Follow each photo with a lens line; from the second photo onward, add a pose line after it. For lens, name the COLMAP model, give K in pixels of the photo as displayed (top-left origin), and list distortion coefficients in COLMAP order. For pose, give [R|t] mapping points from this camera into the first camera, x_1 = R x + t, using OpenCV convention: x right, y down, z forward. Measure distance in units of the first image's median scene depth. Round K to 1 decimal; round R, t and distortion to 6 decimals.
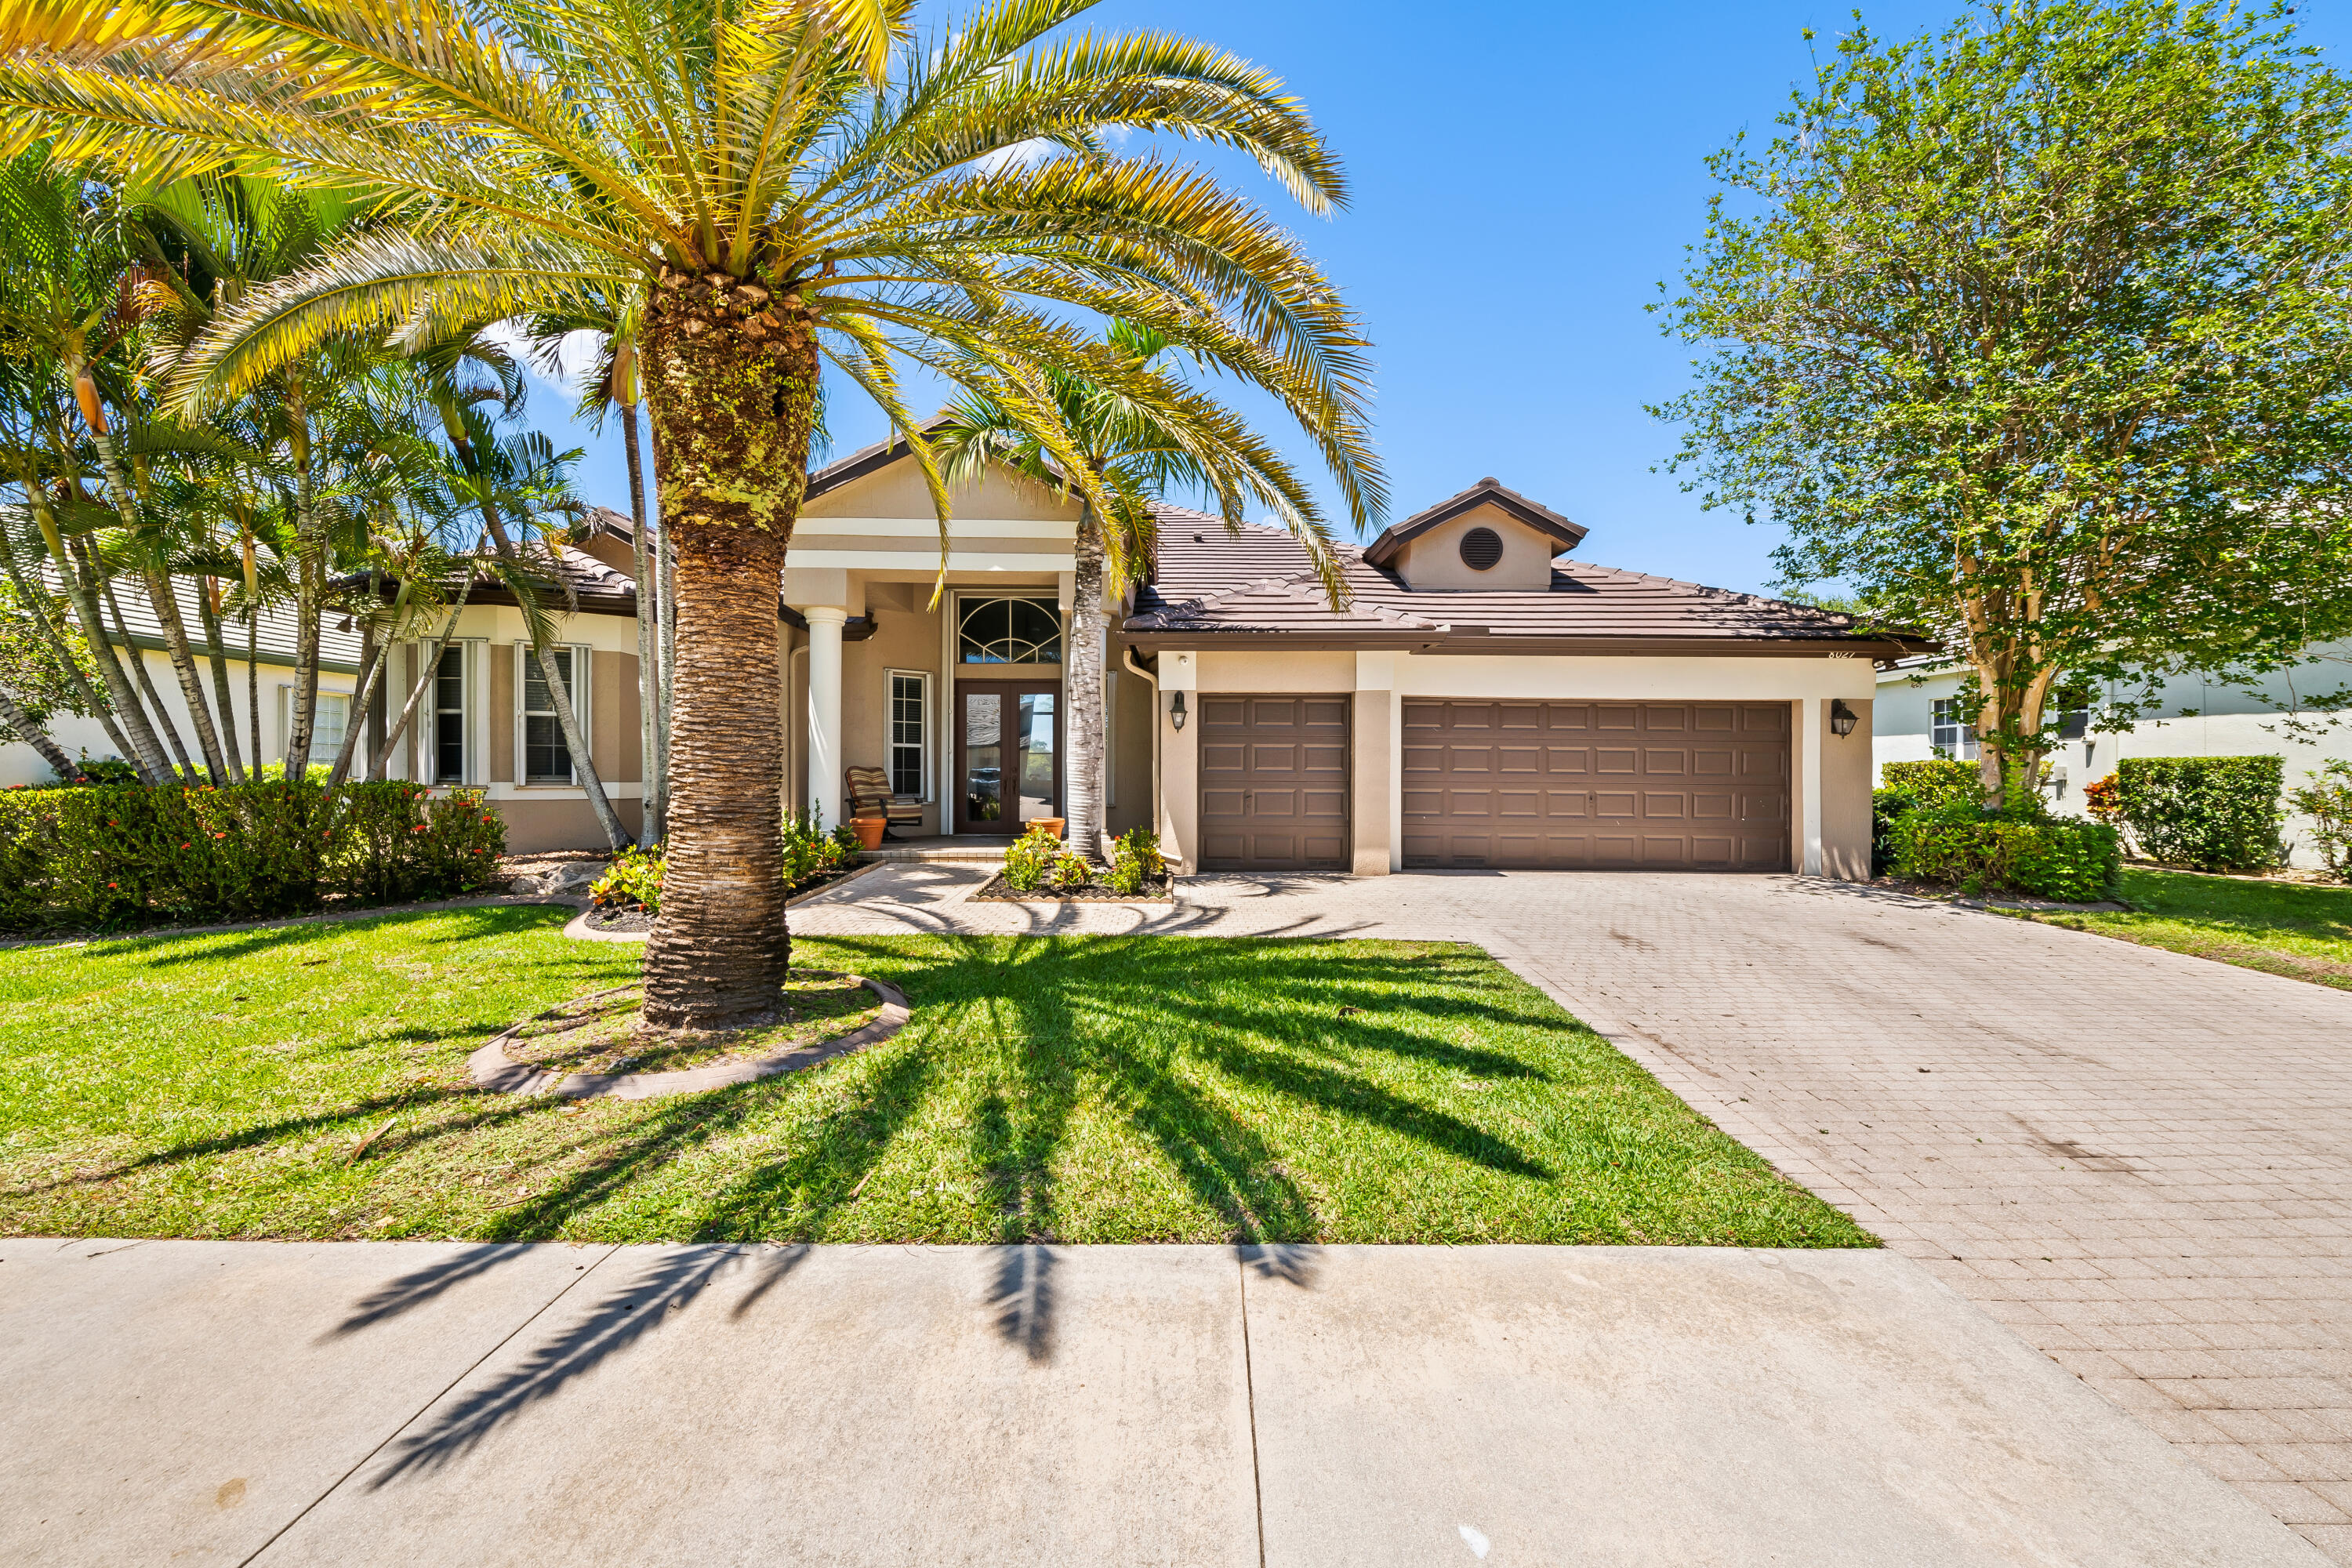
lens RADIAL K [[923.4, 0, 1188.0], [0, 923.4, 779.5], [0, 0, 1]] dist [0.001327, -0.002988]
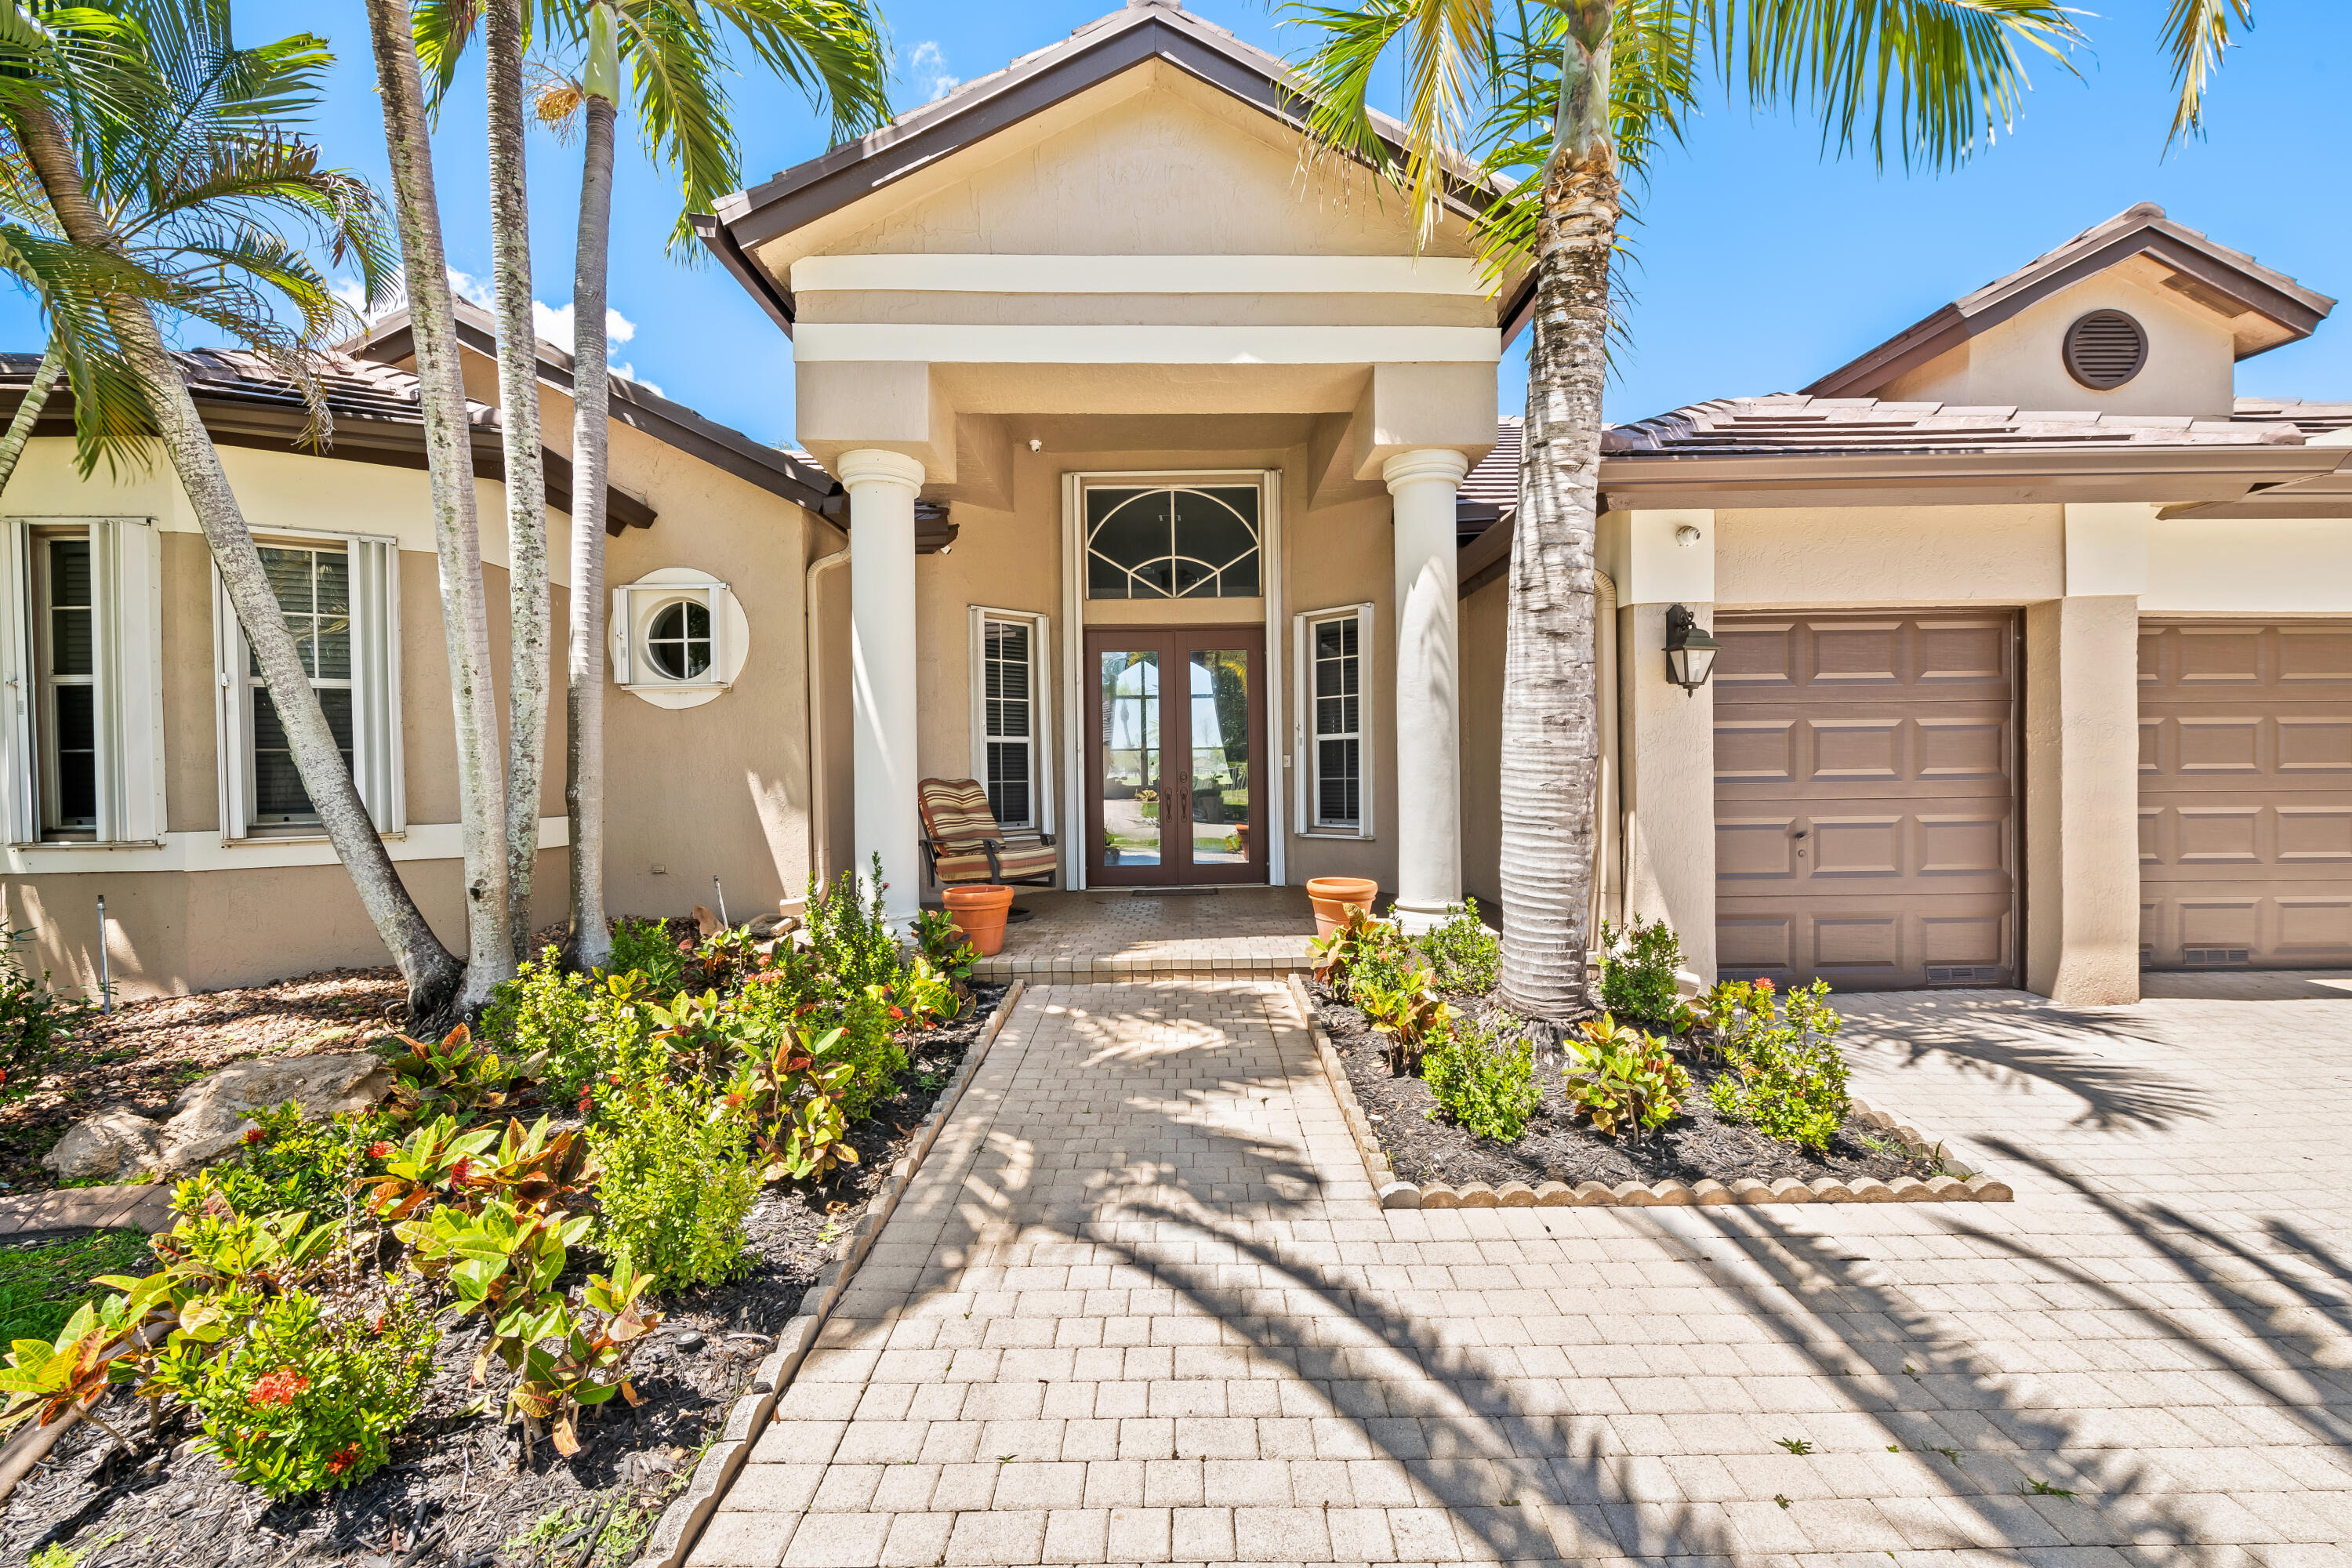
lens RADIAL K [[915.0, 0, 1196.9], [0, 915.0, 780.2], [0, 0, 1]] dist [0.000888, -0.000016]
pose [[0.999839, -0.017955, 0.000617, -0.236082], [0.017948, 0.999791, 0.009738, -0.018369], [-0.000792, -0.009726, 0.999952, 0.533088]]
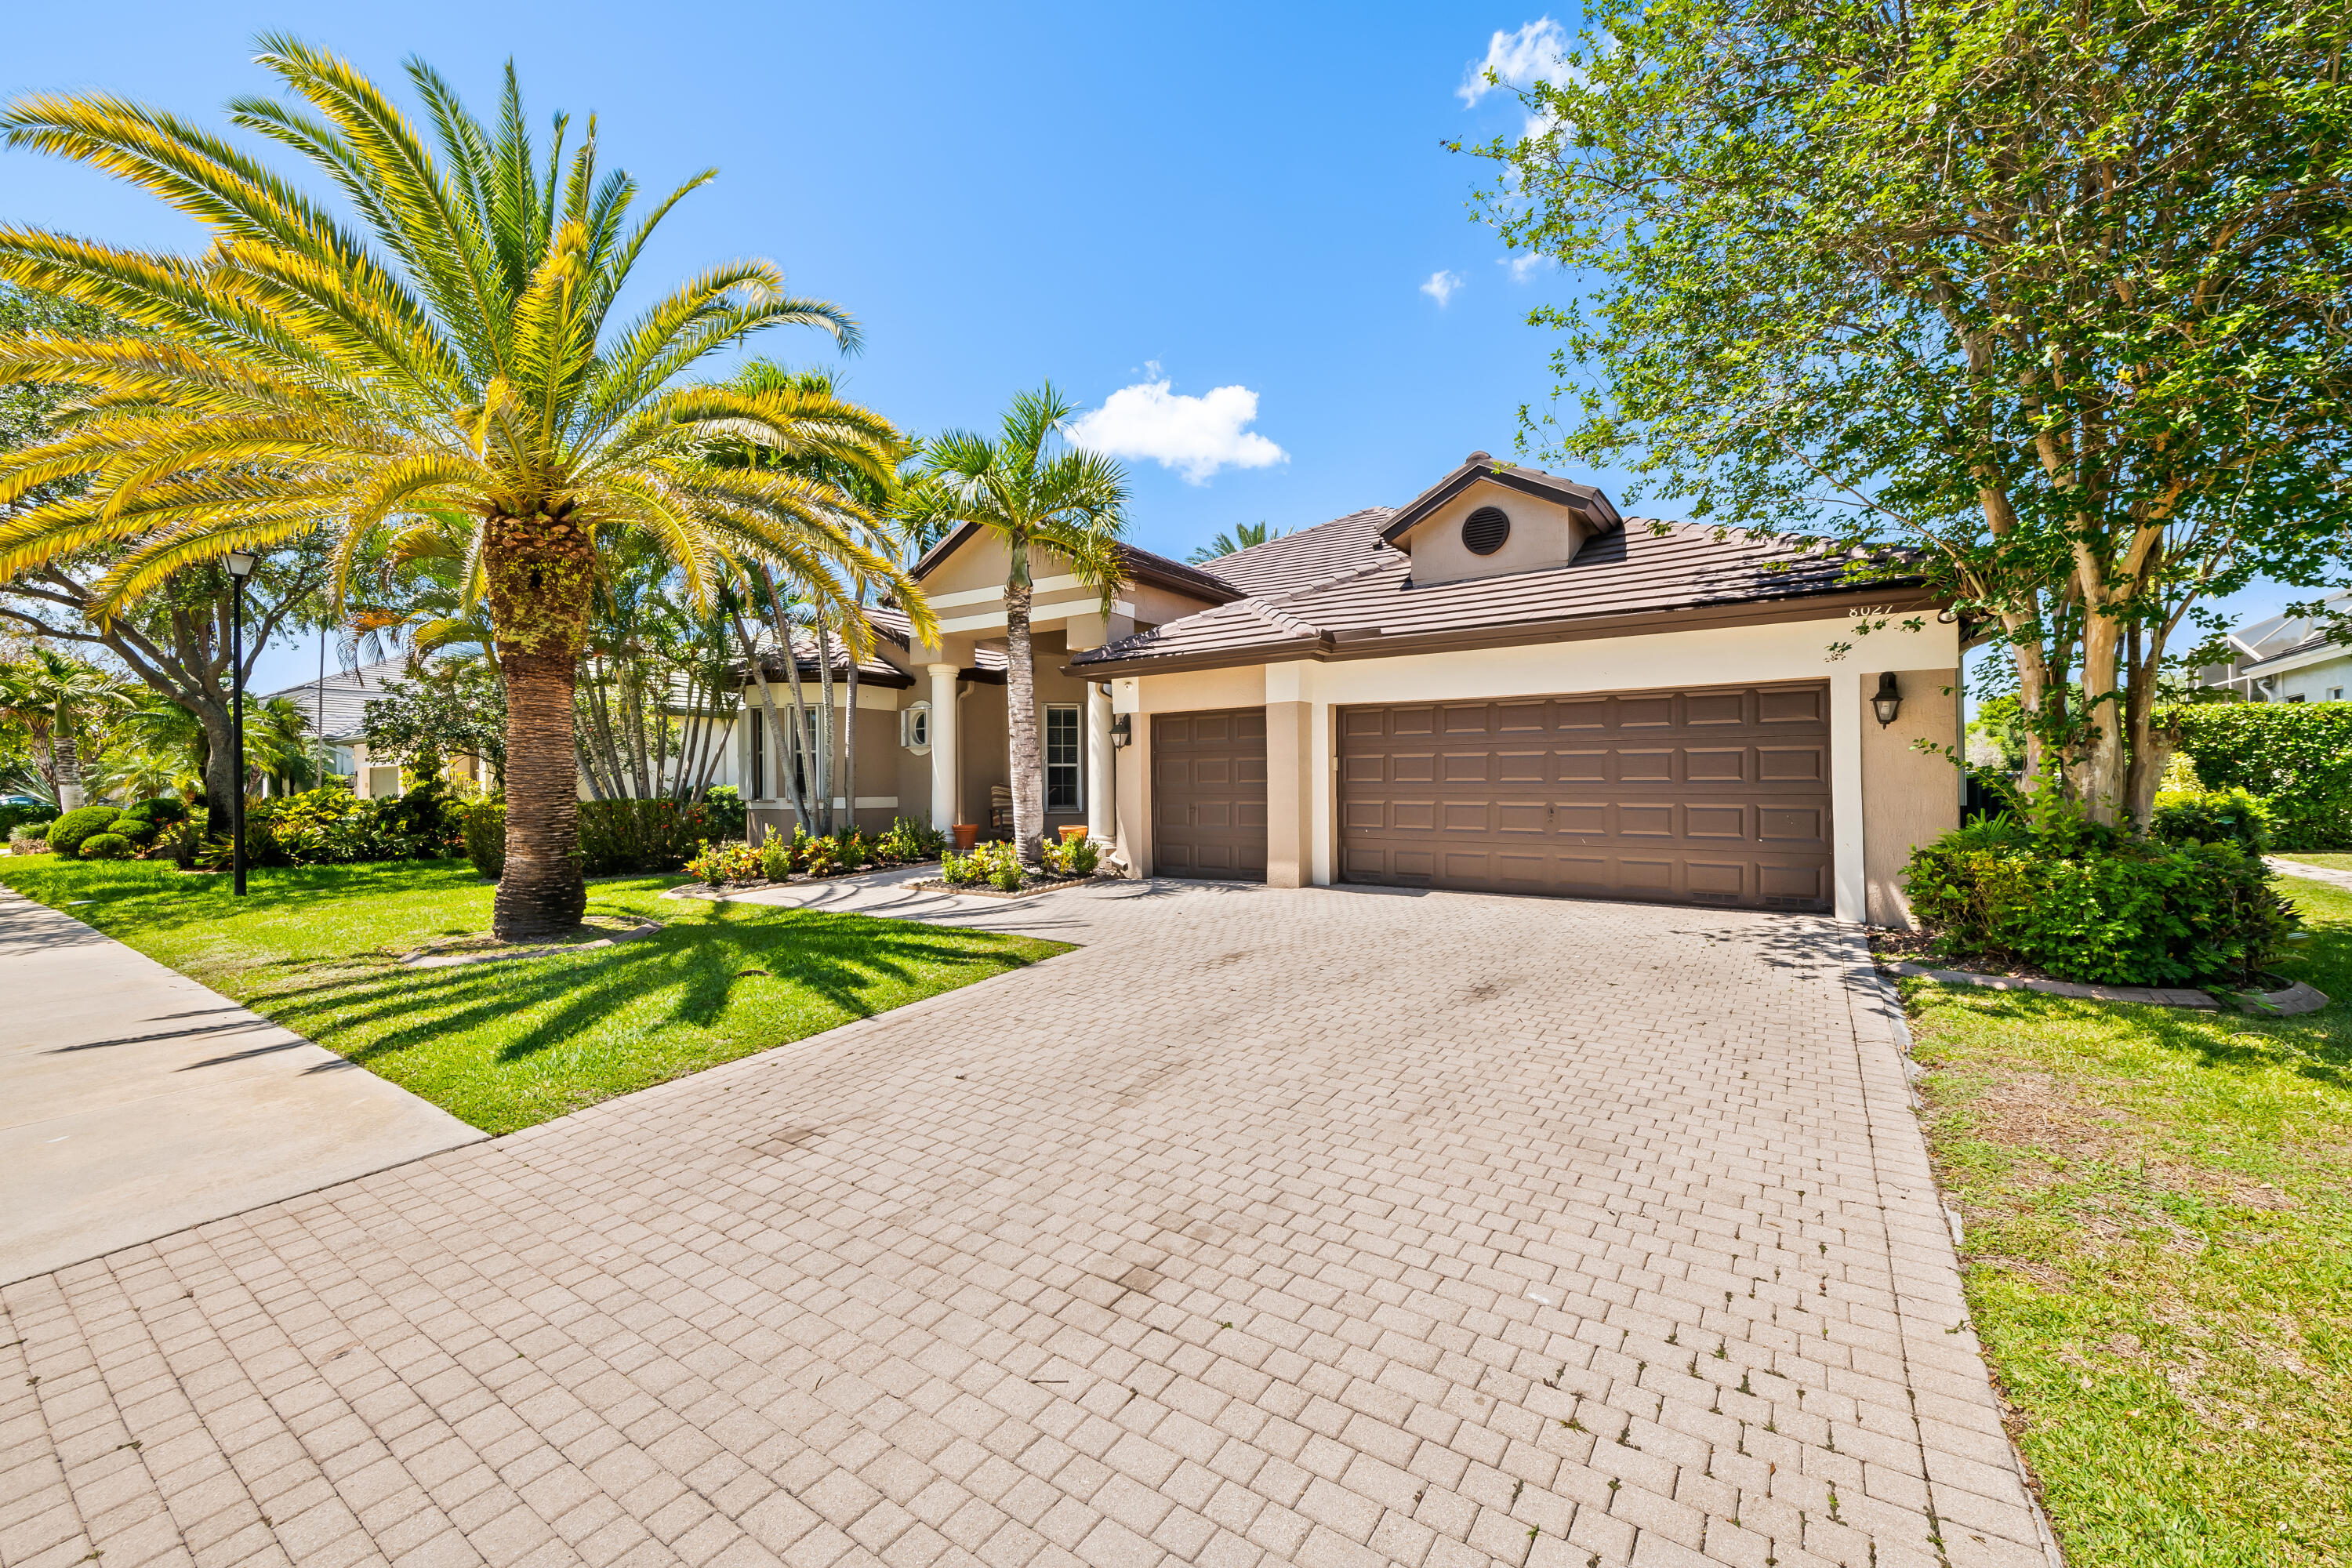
lens RADIAL K [[923.4, 0, 1188.0], [0, 923.4, 779.5], [0, 0, 1]] dist [0.001327, -0.002988]
pose [[0.826274, -0.015032, -0.563068, 0.656775], [0.009757, 0.999876, -0.012375, -0.001954], [0.563185, 0.004732, 0.826318, 0.116322]]
